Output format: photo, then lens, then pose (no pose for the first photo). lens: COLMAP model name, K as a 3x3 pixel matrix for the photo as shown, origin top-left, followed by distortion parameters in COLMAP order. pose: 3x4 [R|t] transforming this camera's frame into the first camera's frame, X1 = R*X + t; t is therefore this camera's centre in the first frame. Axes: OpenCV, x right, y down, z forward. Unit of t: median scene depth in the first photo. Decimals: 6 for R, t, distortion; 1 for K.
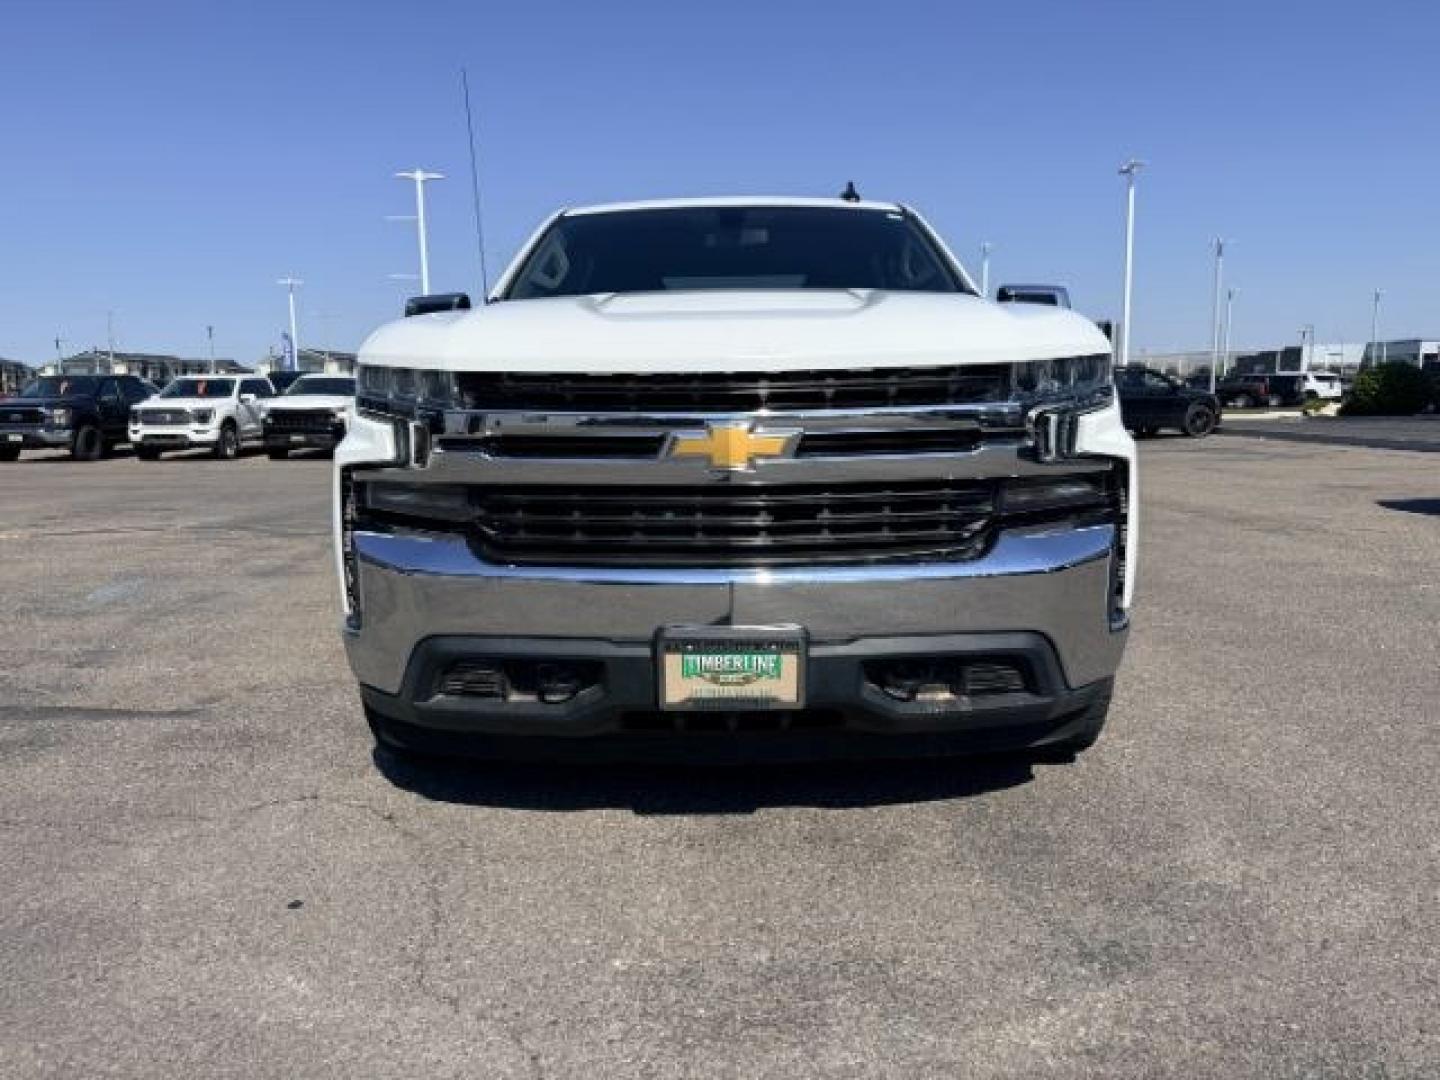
lens RADIAL K [[1061.4, 0, 729.0], [0, 1061.4, 513.2], [0, 0, 1]] dist [0.026352, -0.007937]
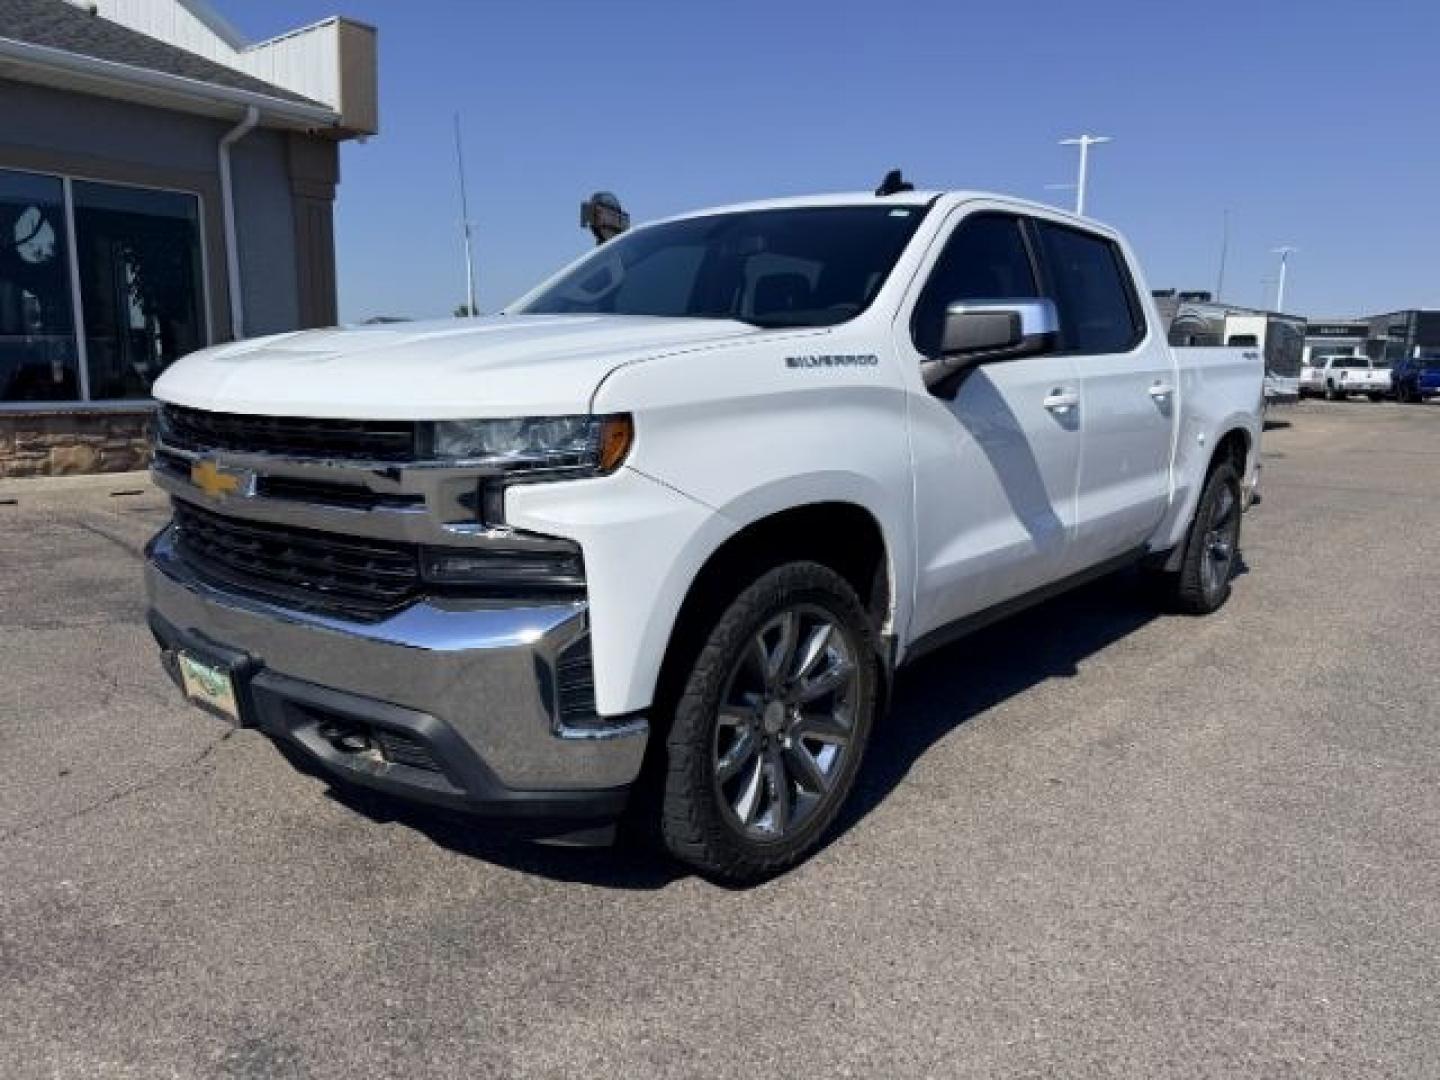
lens RADIAL K [[1056.8, 0, 716.6], [0, 1056.8, 540.8], [0, 0, 1]] dist [0.041722, -0.043945]
pose [[0.736855, 0.130192, -0.663396, 1.003852], [-0.091294, 0.991456, 0.093170, -0.136383], [0.669858, -0.008089, 0.742445, 0.465552]]
